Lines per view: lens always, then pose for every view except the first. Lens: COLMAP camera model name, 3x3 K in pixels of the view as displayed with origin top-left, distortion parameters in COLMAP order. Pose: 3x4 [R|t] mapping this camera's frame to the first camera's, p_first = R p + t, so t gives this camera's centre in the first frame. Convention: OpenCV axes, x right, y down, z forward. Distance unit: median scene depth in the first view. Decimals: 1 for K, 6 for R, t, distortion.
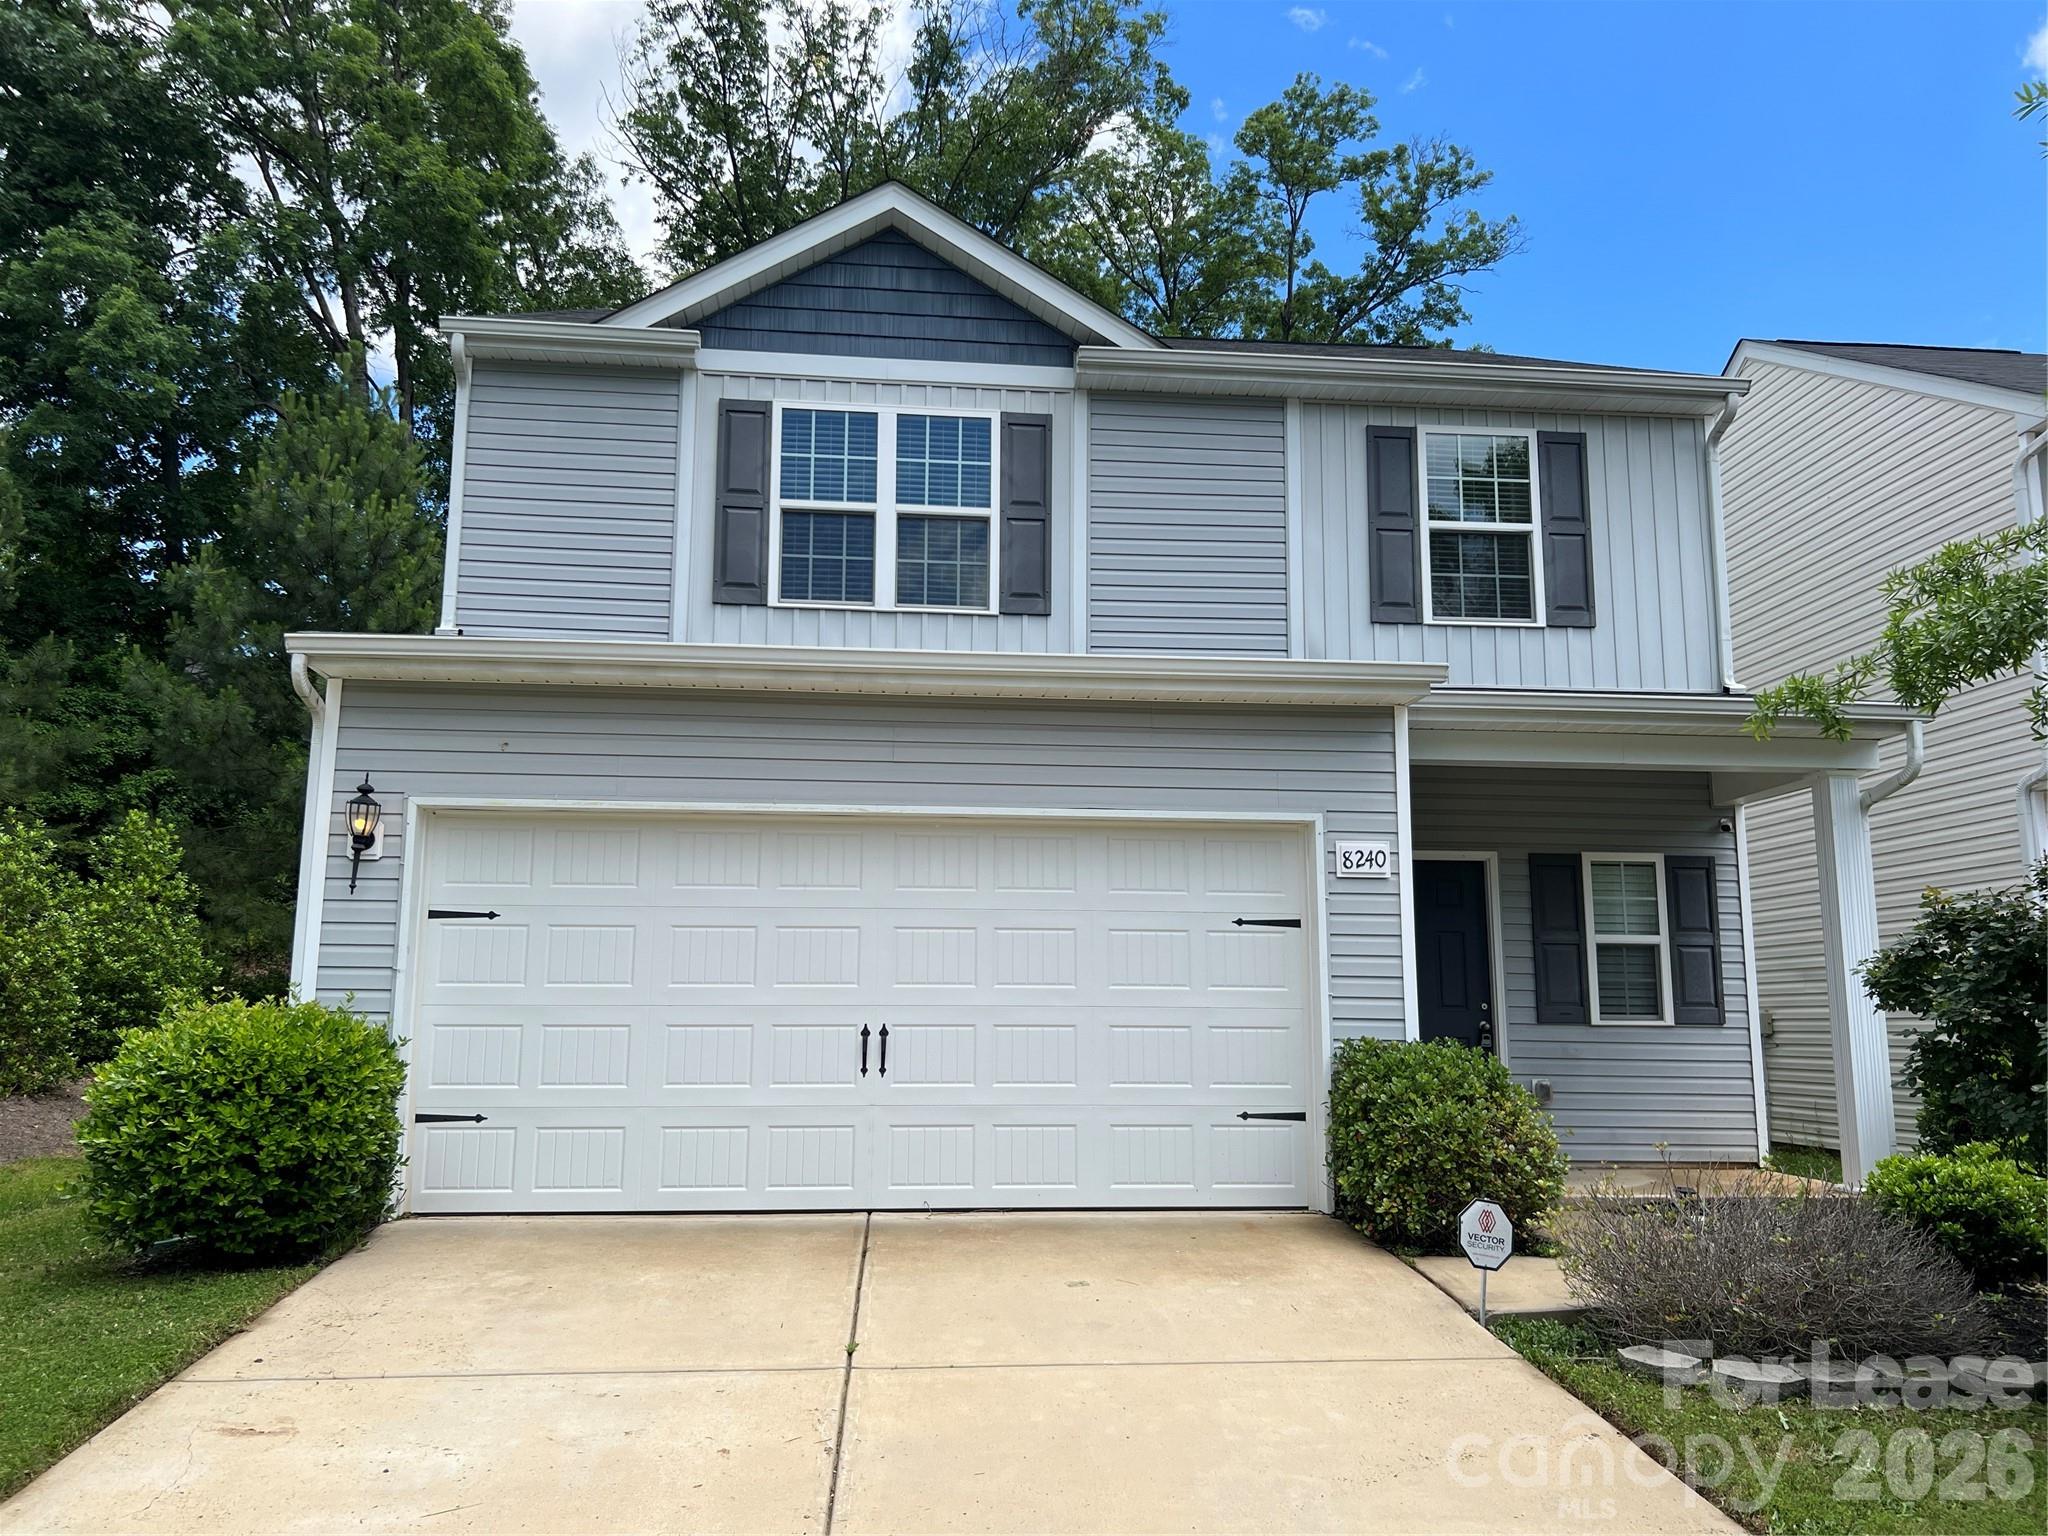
lens RADIAL K [[1510.2, 0, 1019.5], [0, 1510.2, 759.0], [0, 0, 1]] dist [0.066165, -0.151496]
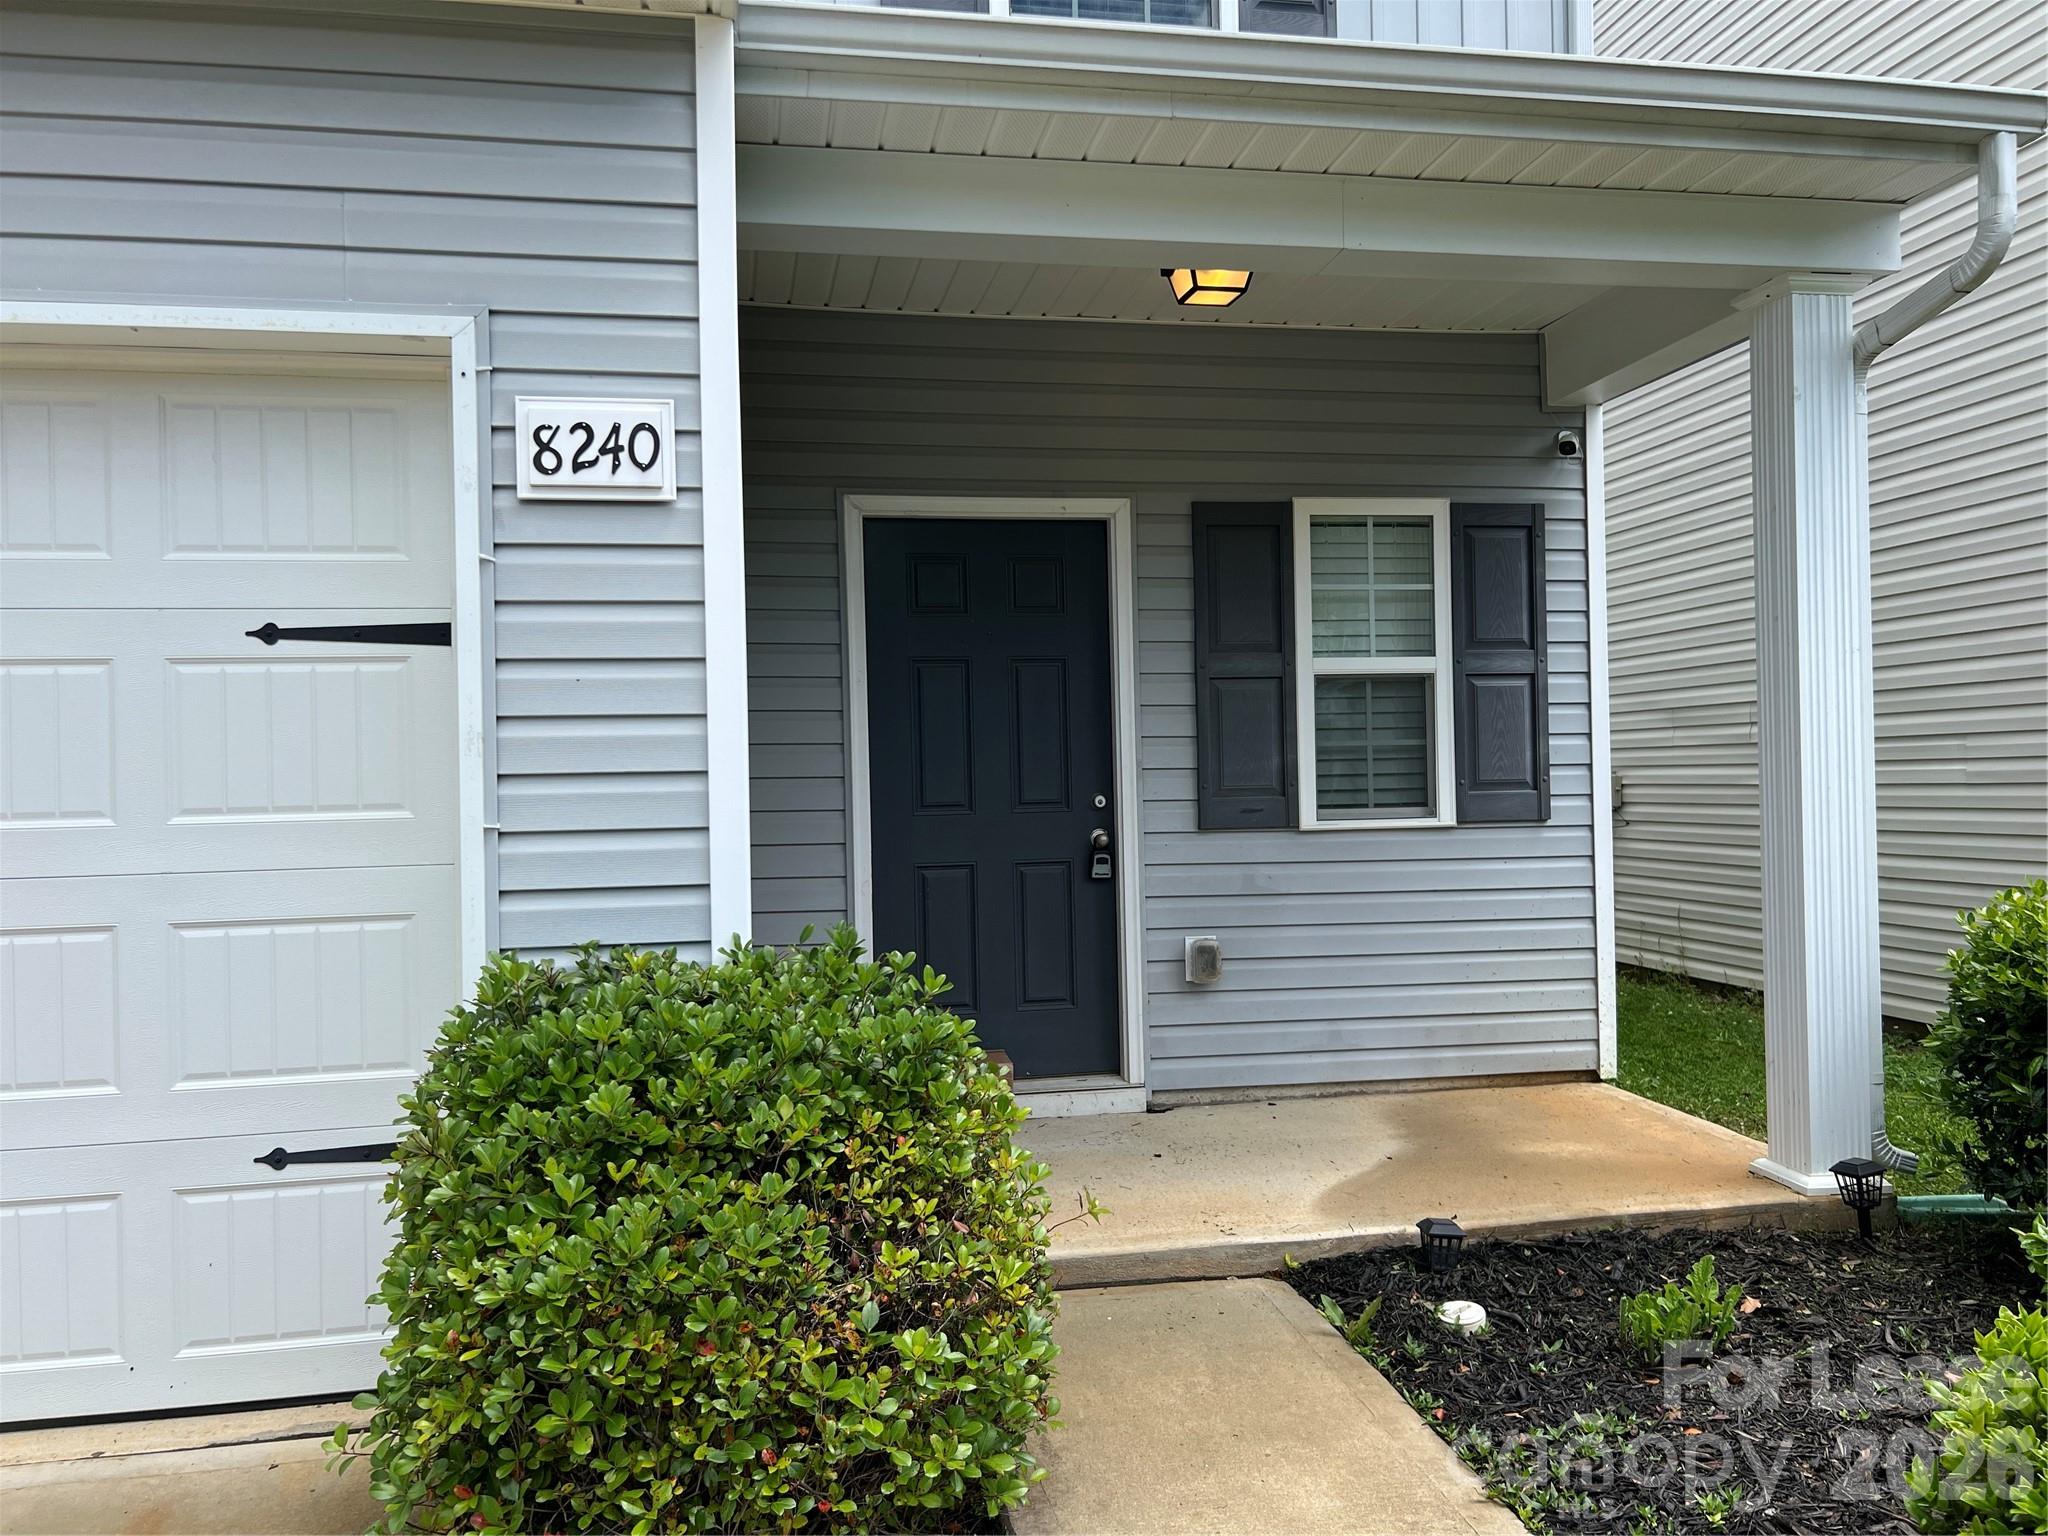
lens RADIAL K [[1510.2, 0, 1019.5], [0, 1510.2, 759.0], [0, 0, 1]] dist [0.066165, -0.151496]
pose [[0.995509, -0.027581, 0.090562, 0.231416], [0.012573, 0.986664, 0.162283, 0.064560], [-0.093830, -0.160415, 0.982580, 0.497379]]
